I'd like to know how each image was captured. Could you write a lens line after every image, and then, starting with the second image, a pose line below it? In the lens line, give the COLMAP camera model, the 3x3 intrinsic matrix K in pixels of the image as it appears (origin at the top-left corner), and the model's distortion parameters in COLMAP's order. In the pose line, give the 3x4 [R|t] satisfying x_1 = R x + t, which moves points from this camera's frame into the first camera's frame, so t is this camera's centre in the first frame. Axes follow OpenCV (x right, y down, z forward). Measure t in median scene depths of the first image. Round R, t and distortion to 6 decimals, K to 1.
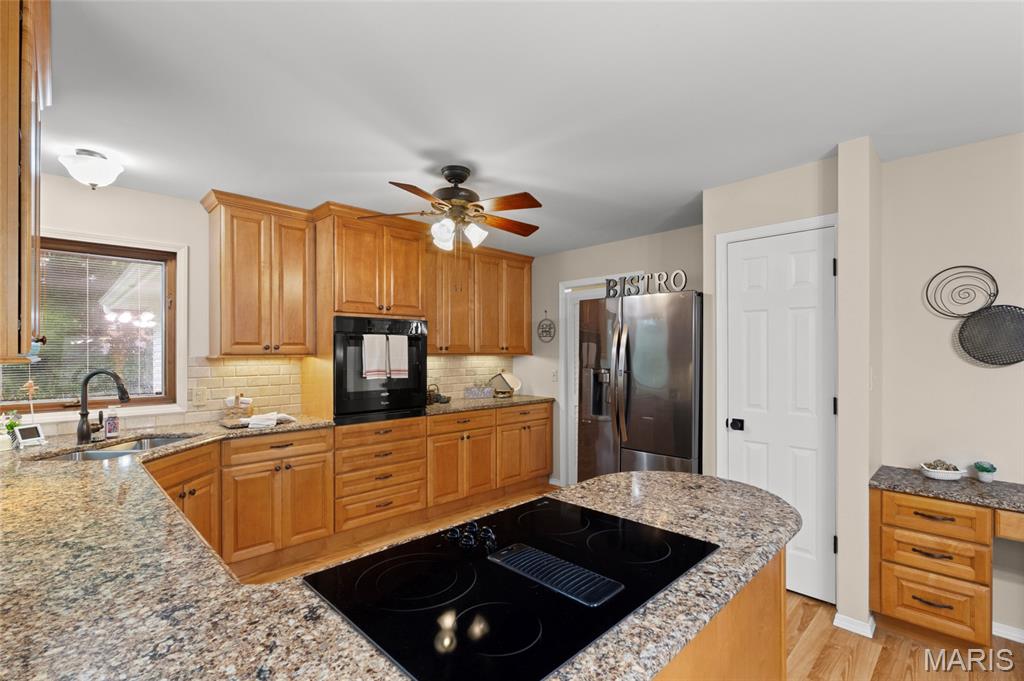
lens RADIAL K [[465.3, 0, 514.6], [0, 465.3, 349.4], [0, 0, 1]] dist [-0.001342, 0.000665]
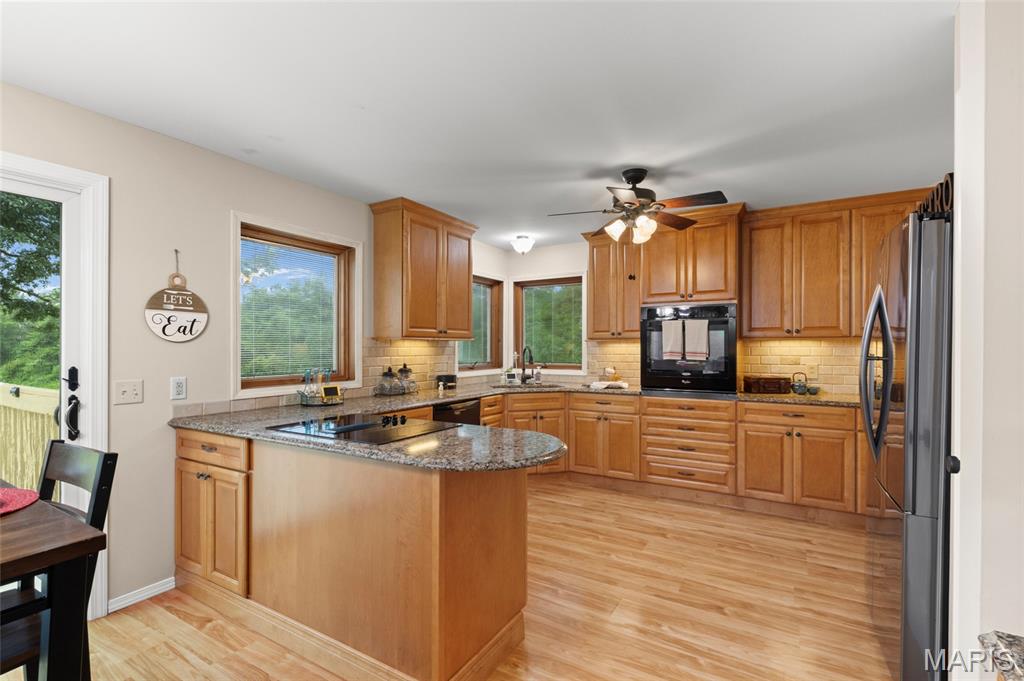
lens RADIAL K [[465.3, 0, 510.3], [0, 465.3, 345.1], [0, 0, 1]] dist [-0.001342, 0.000665]
pose [[0.248498, -0.003345, -0.968627, 0.682448], [0.003464, 0.999991, -0.002564, 0.029391], [0.968626, -0.002718, 0.248507, 0.320520]]
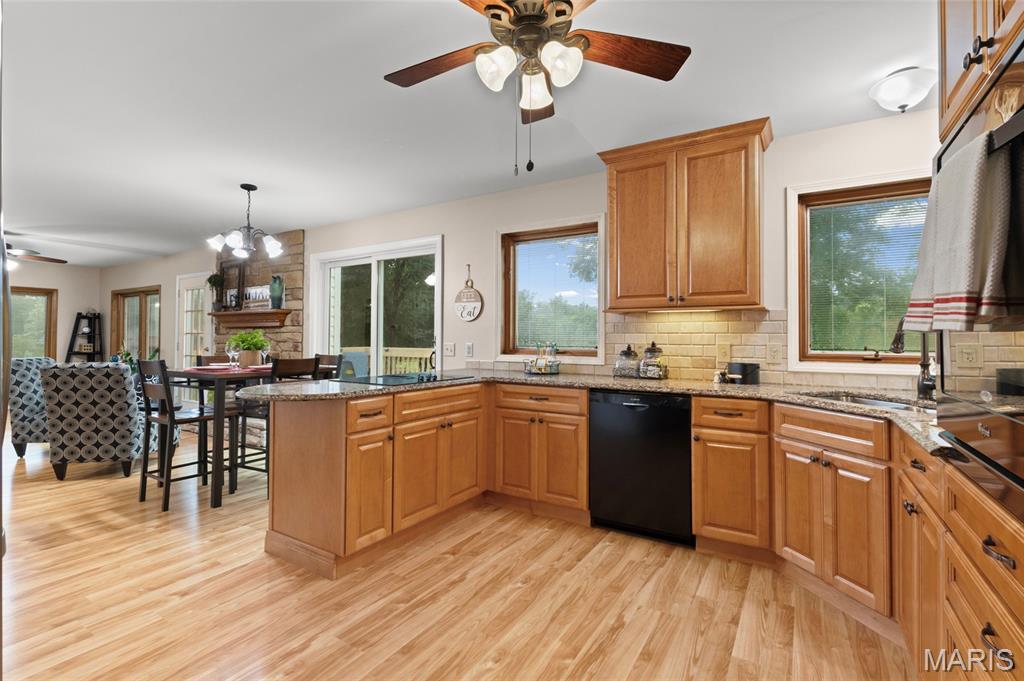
lens RADIAL K [[465.3, 0, 497.1], [0, 465.3, 322.6], [0, 0, 1]] dist [-0.001342, 0.000665]
pose [[-0.973785, -0.005817, -0.227397, 0.038848], [0.000465, 0.999620, -0.027560, 0.057317], [0.227471, -0.026943, -0.973412, 1.178612]]
